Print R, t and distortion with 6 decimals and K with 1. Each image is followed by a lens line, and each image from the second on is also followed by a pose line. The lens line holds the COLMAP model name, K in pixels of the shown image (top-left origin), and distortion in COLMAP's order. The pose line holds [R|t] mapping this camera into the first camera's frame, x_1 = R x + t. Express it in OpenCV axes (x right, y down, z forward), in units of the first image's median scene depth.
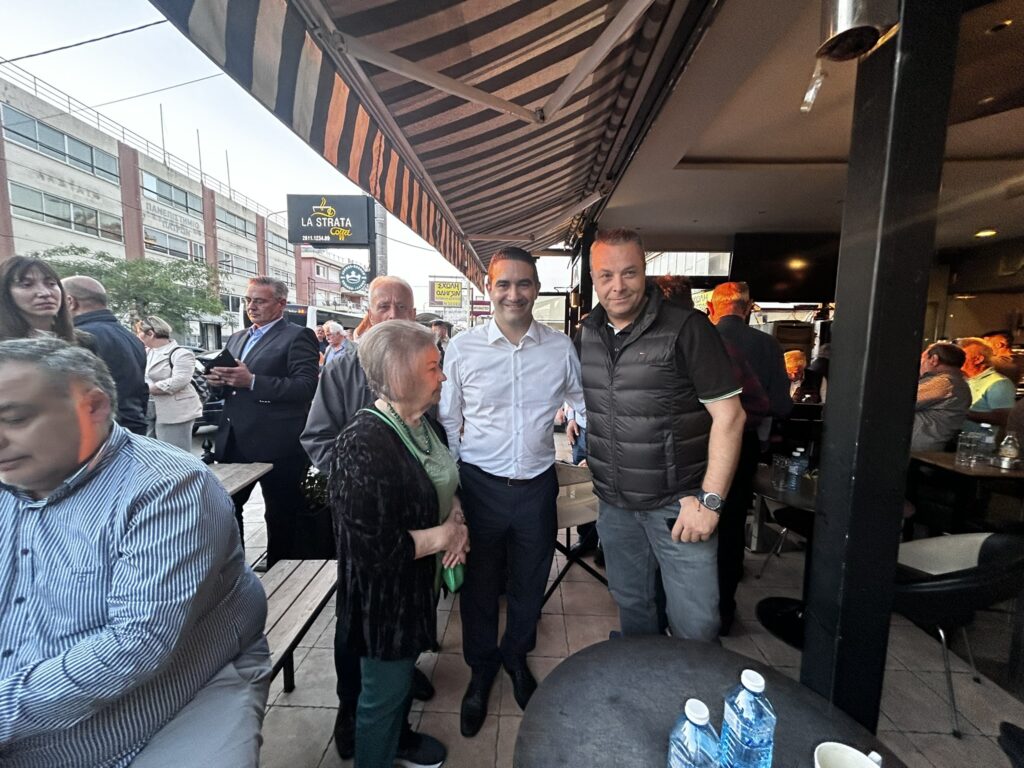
lens RADIAL K [[406.2, 0, 509.0], [0, 406.2, 384.2], [0, 0, 1]] dist [0.002612, -0.002992]
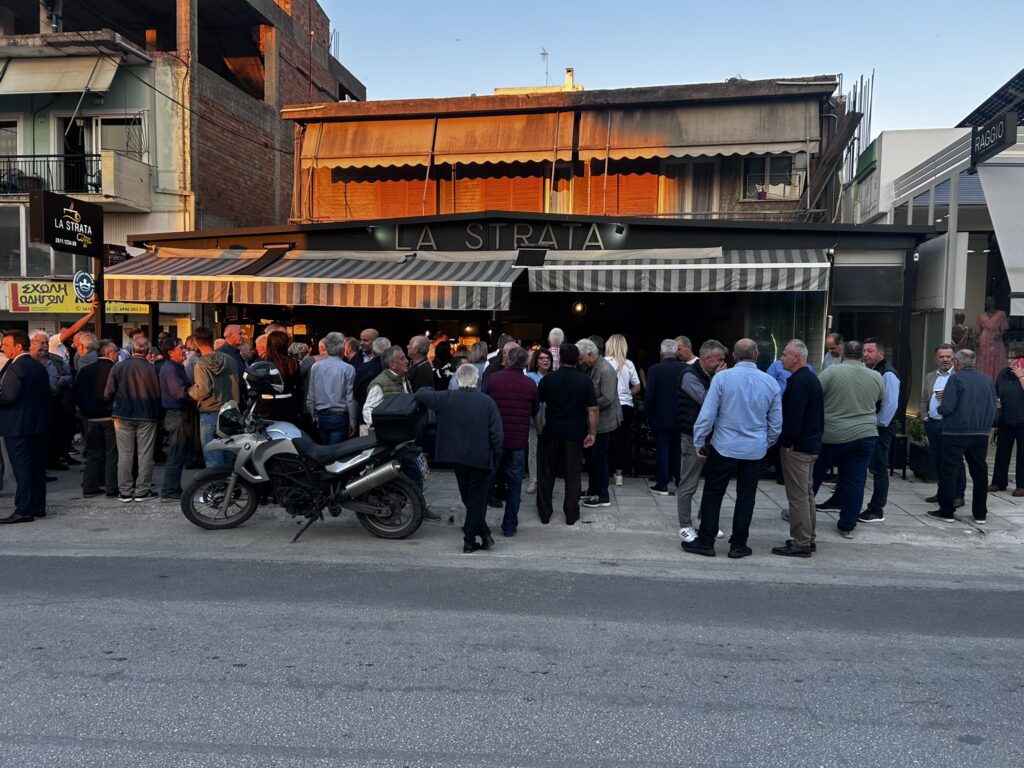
lens RADIAL K [[778.0, 0, 517.6], [0, 778.0, 391.3], [0, 0, 1]] dist [0.020531, -0.023056]
pose [[0.158611, -0.056734, 0.985710, -0.435929], [0.085419, 0.995393, 0.043546, -0.002084], [-0.983639, 0.077292, 0.162726, -0.057609]]
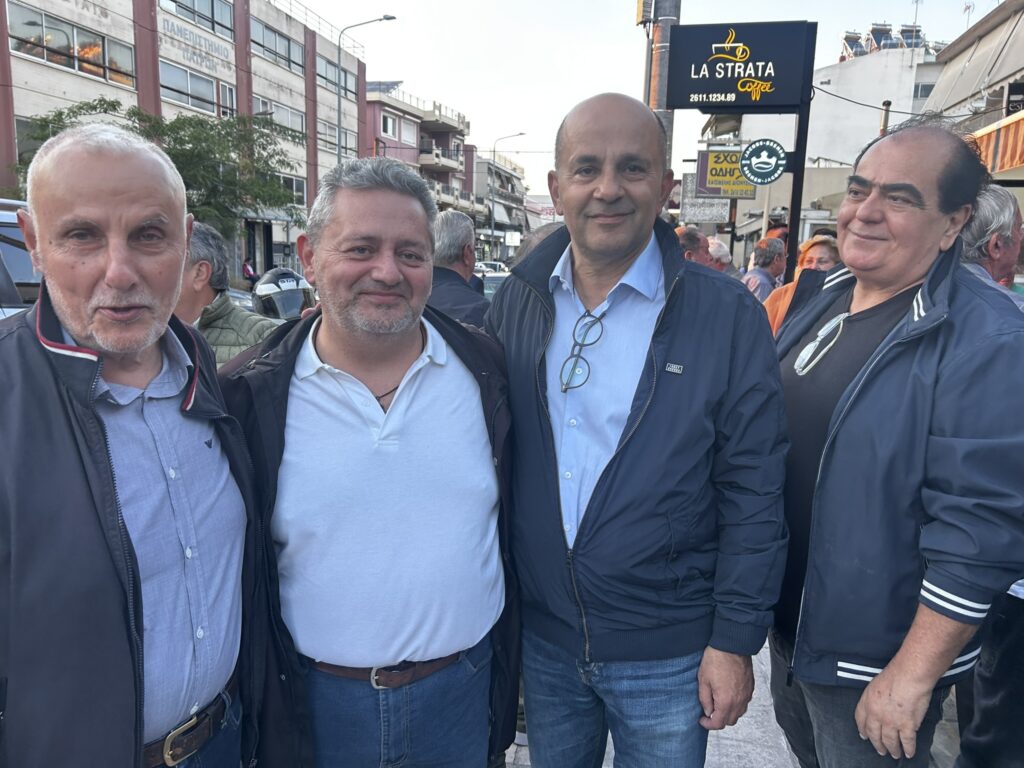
lens RADIAL K [[778.0, 0, 518.7], [0, 778.0, 391.3], [0, 0, 1]] dist [0.020531, -0.023056]
pose [[0.976780, 0.050027, -0.208320, -0.102901], [-0.035734, 0.996777, 0.071820, 0.001393], [0.211242, -0.062709, 0.975420, -0.048528]]
